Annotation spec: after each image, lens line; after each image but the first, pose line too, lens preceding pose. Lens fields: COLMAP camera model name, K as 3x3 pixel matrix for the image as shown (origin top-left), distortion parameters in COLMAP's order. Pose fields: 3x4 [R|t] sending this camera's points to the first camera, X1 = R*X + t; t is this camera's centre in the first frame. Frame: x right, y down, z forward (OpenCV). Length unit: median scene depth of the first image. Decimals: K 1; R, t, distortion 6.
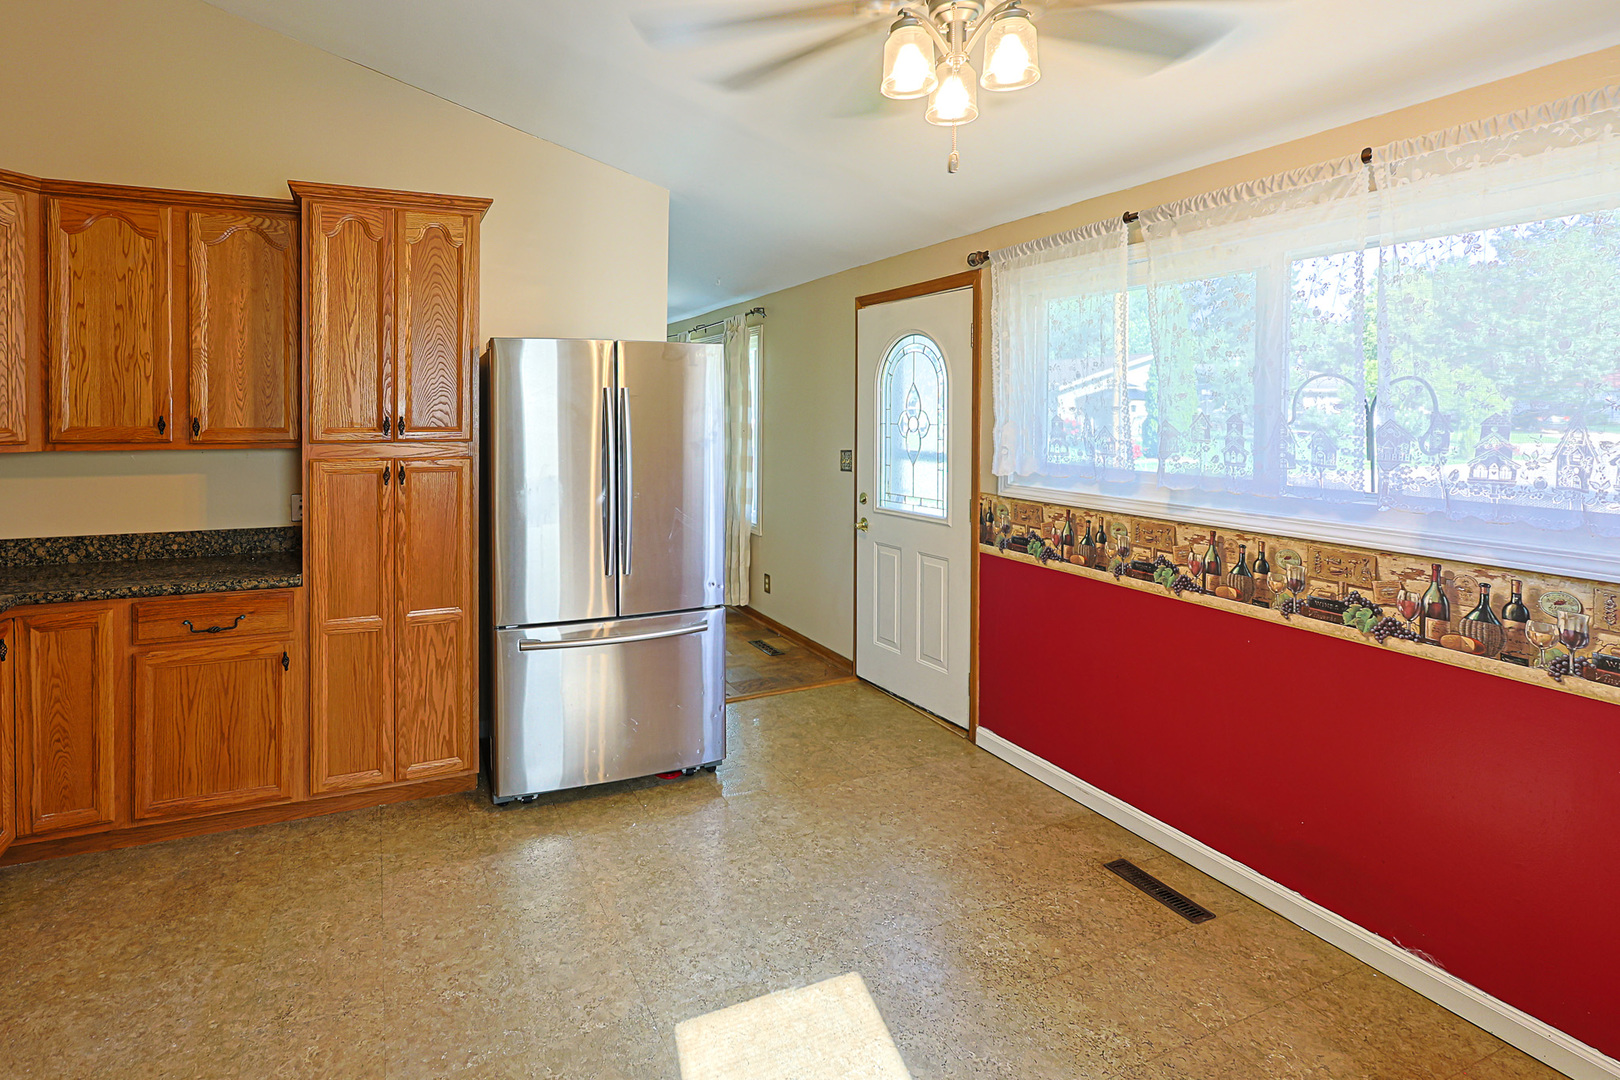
lens RADIAL K [[807.2, 0, 670.3], [0, 807.2, 508.2], [0, 0, 1]] dist [0.000975, 0.000608]
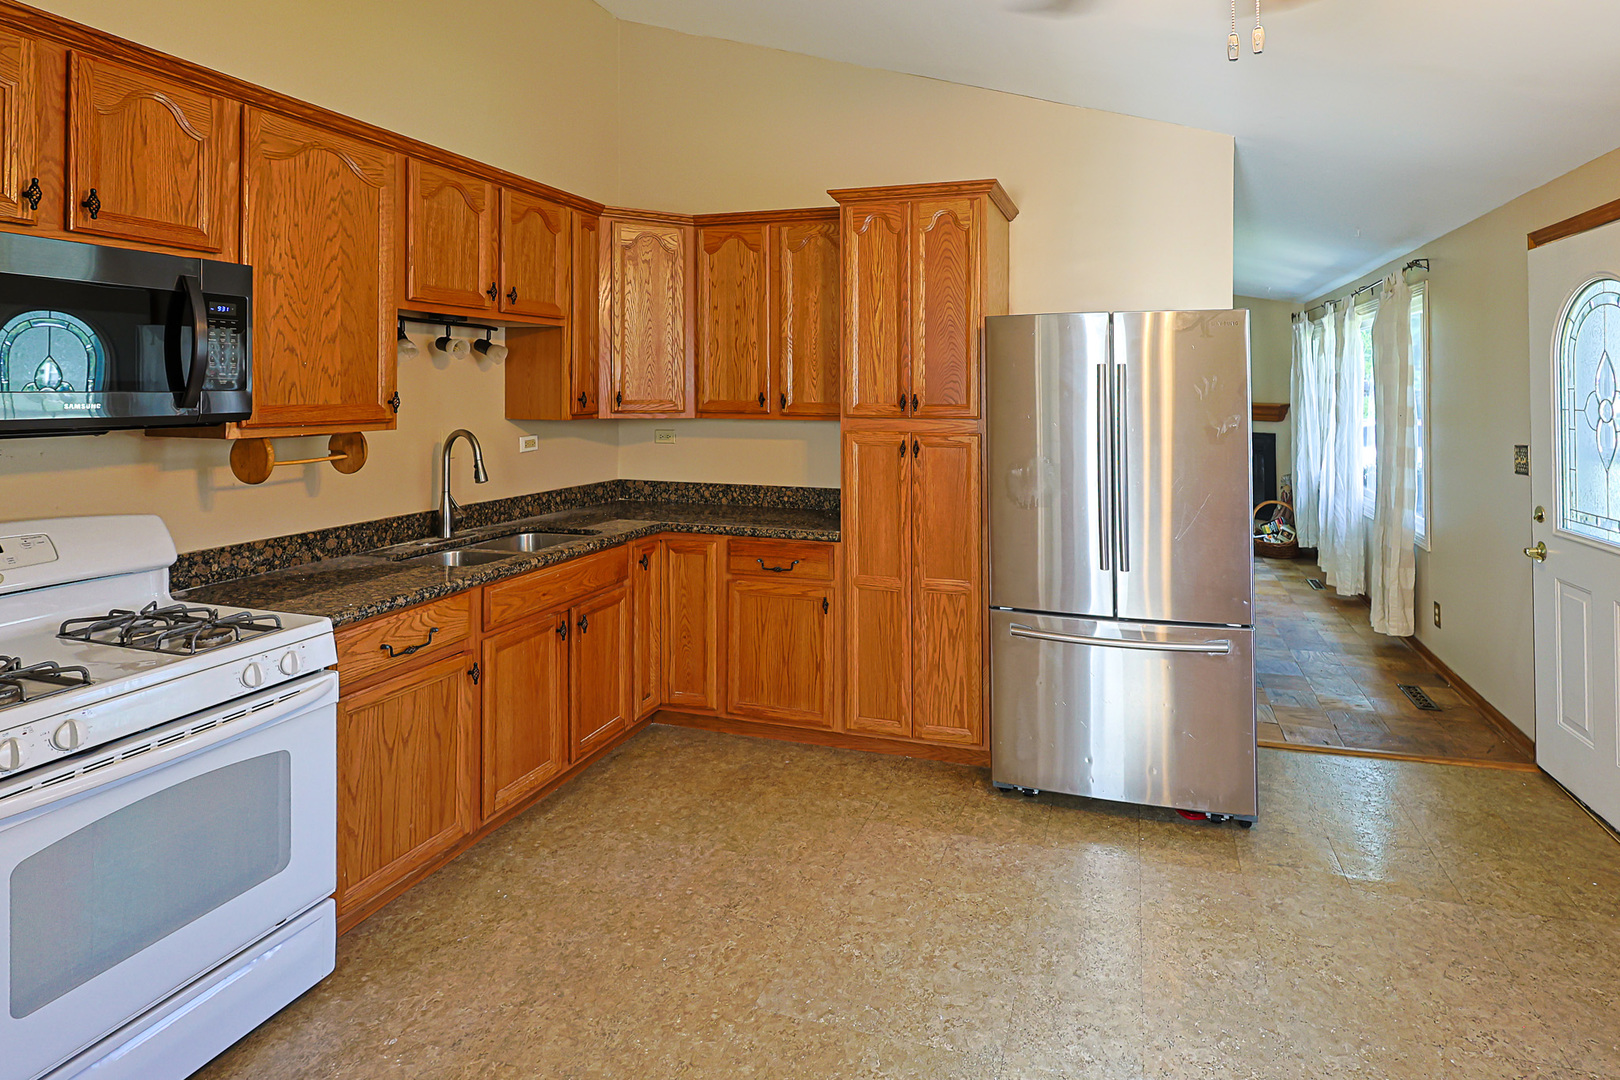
lens RADIAL K [[799.2, 0, 892.5], [0, 799.2, 456.8], [0, 0, 1]] dist [0.000017, 0.000928]
pose [[0.803190, 0.052660, -0.593391, 0.262917], [-0.075405, 0.997060, -0.013582, -0.013164], [0.590931, 0.055654, 0.804800, 0.130845]]
